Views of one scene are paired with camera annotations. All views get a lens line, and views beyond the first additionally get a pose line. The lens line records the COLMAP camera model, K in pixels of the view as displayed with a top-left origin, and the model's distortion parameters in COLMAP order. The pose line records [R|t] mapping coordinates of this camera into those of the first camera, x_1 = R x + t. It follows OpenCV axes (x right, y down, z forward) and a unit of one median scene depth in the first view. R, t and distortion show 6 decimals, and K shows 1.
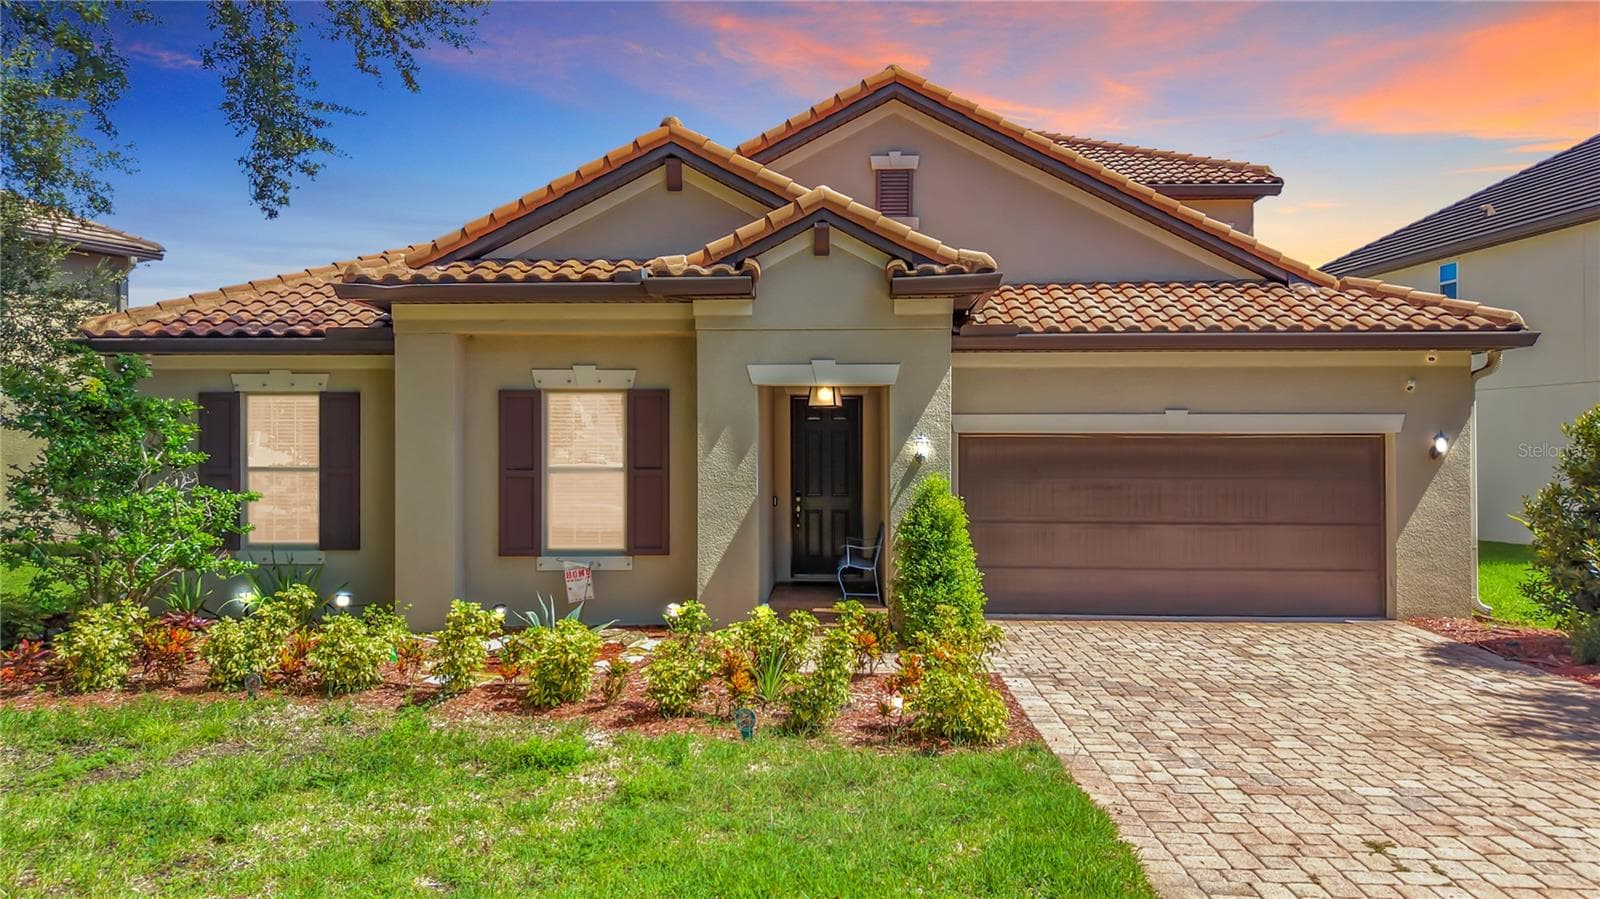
lens RADIAL K [[1080.1, 0, 812.0], [0, 1080.1, 455.1], [0, 0, 1]] dist [0.008513, -0.001768]
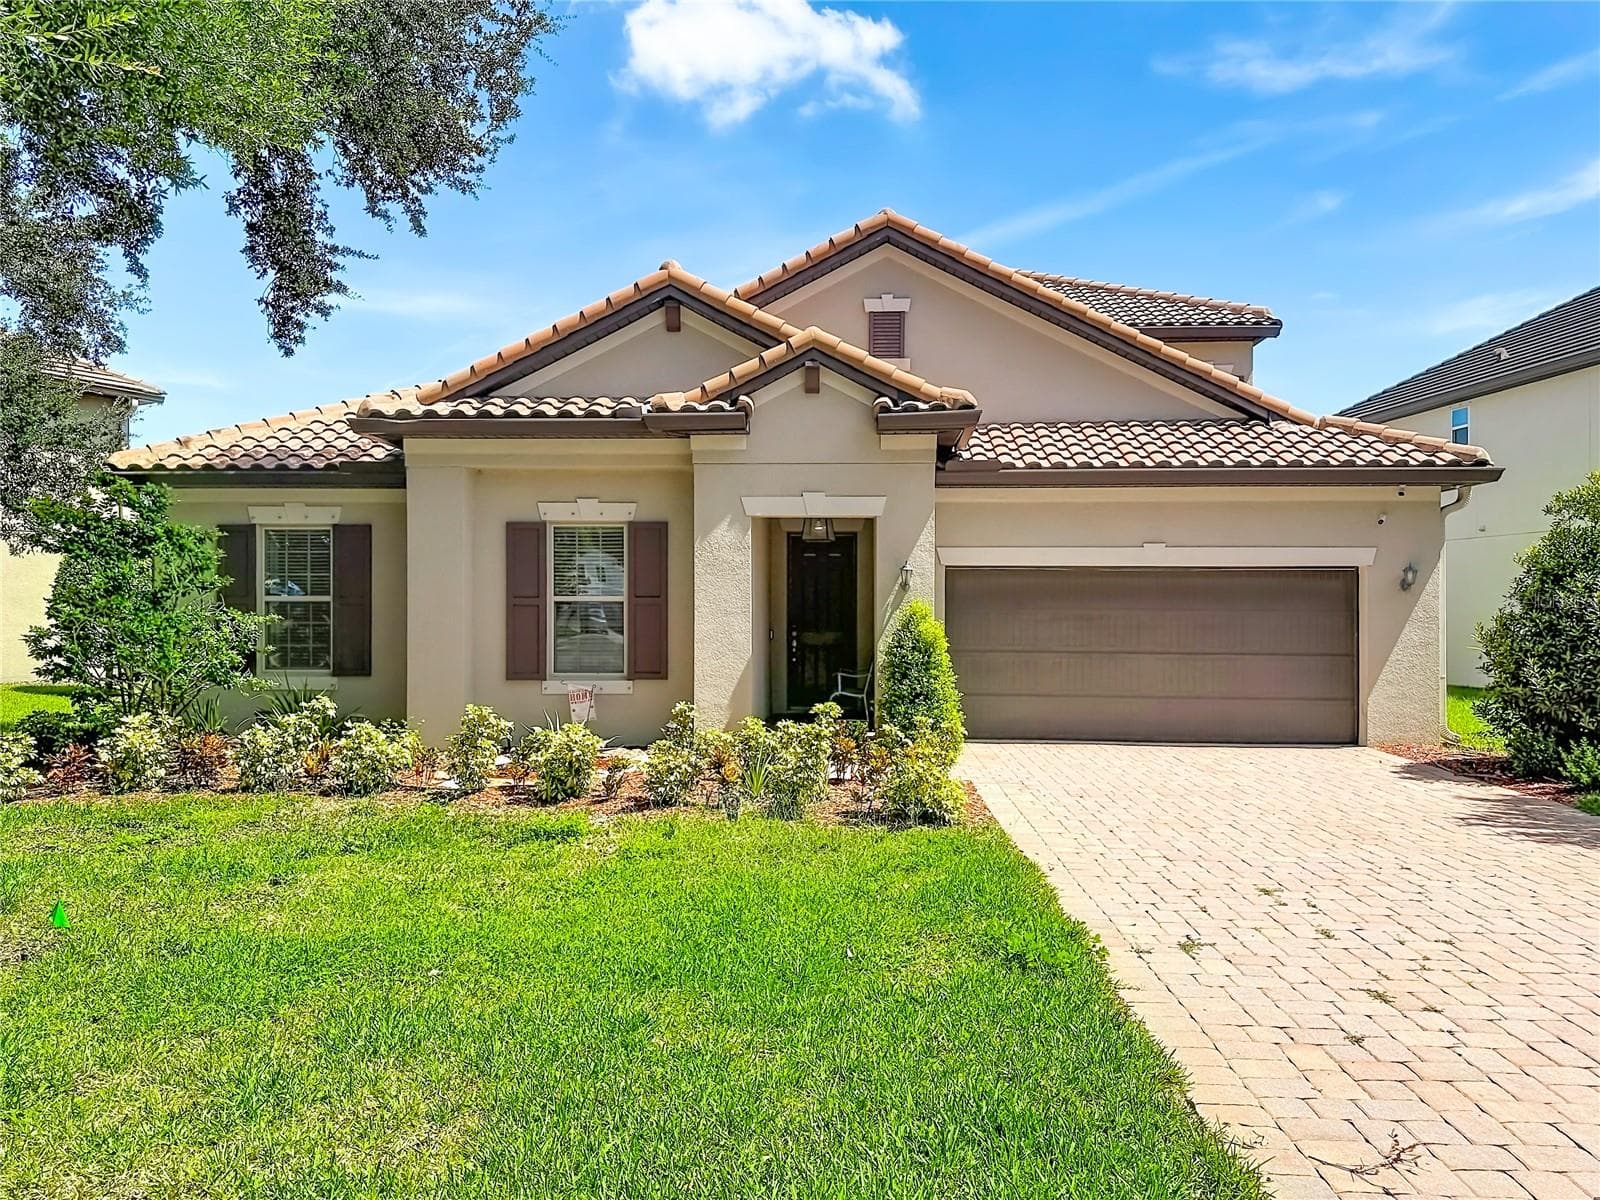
lens RADIAL K [[1141.5, 0, 816.7], [0, 1141.5, 625.4], [0, 0, 1]] dist [0.047273, -0.051217]
pose [[0.999957, 0.003170, -0.008695, 0.023156], [-0.003111, 0.999972, 0.006748, 0.033265], [0.008716, -0.006721, 0.999939, -0.115231]]
